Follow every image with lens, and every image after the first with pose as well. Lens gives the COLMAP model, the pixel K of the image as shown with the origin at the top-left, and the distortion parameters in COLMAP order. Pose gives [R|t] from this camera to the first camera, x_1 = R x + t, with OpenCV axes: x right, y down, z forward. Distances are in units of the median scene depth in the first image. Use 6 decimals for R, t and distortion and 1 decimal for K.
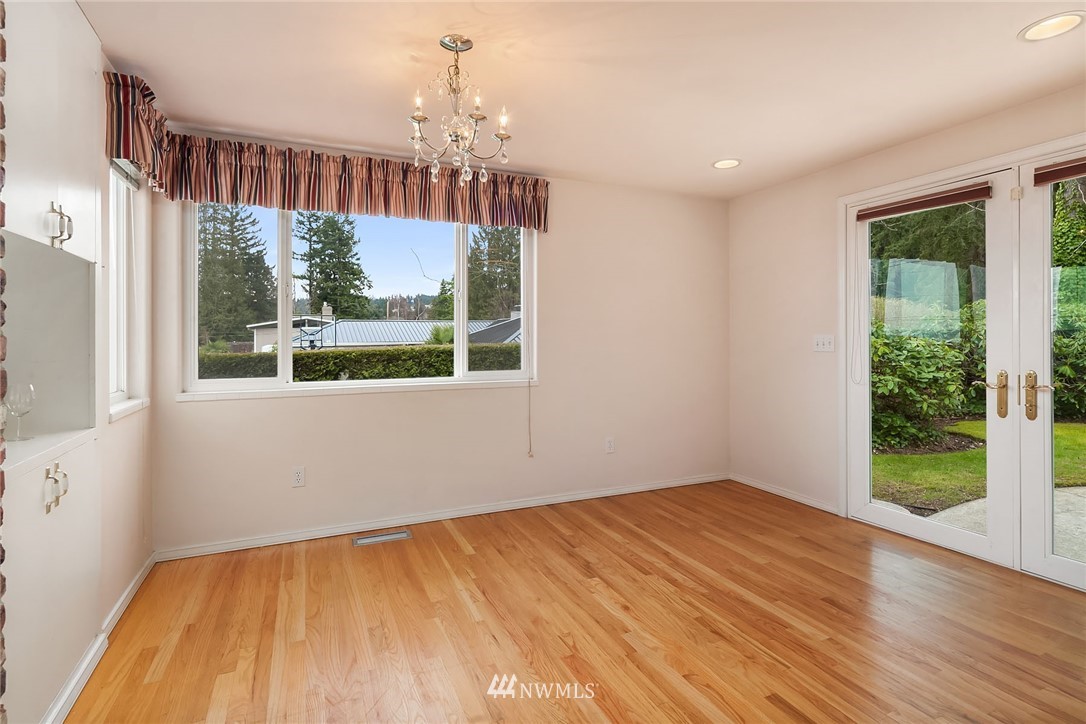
lens RADIAL K [[525.9, 0, 537.7], [0, 525.9, 337.1], [0, 0, 1]] dist [0.000844, -0.000835]
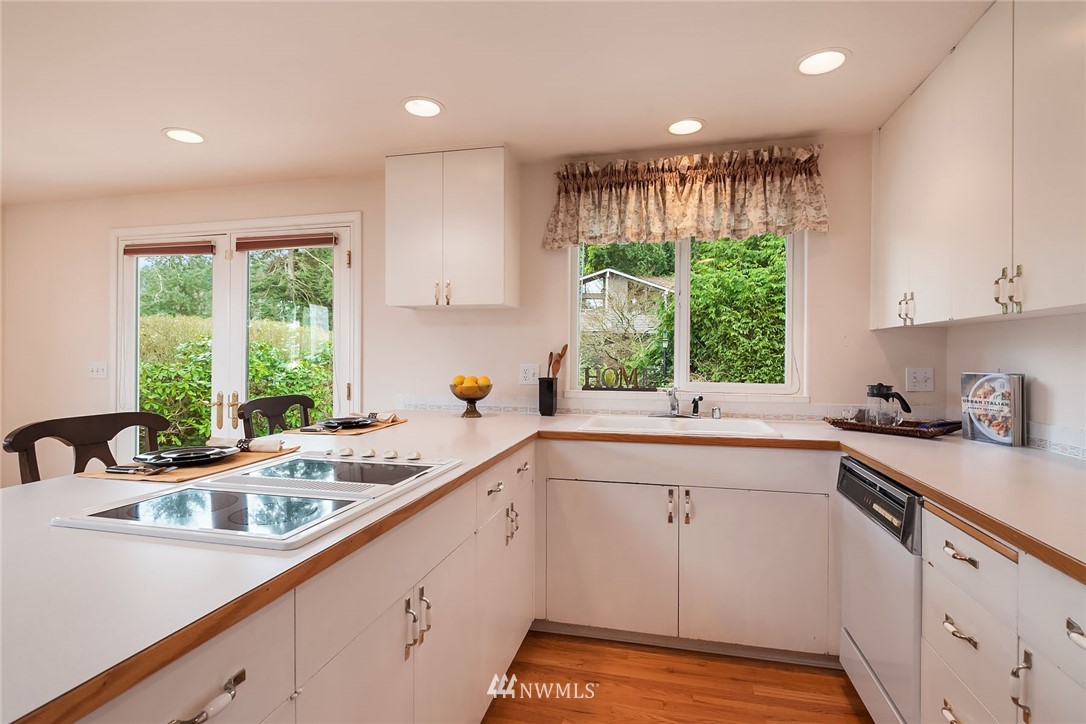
lens RADIAL K [[532.2, 0, 538.5], [0, 532.2, 357.5], [0, 0, 1]] dist [0.002282, -0.000208]
pose [[0.603885, 0.007741, 0.797034, 0.286493], [-0.007775, 0.999962, -0.003821, -0.017944], [-0.797034, -0.003890, 0.603922, -0.345109]]
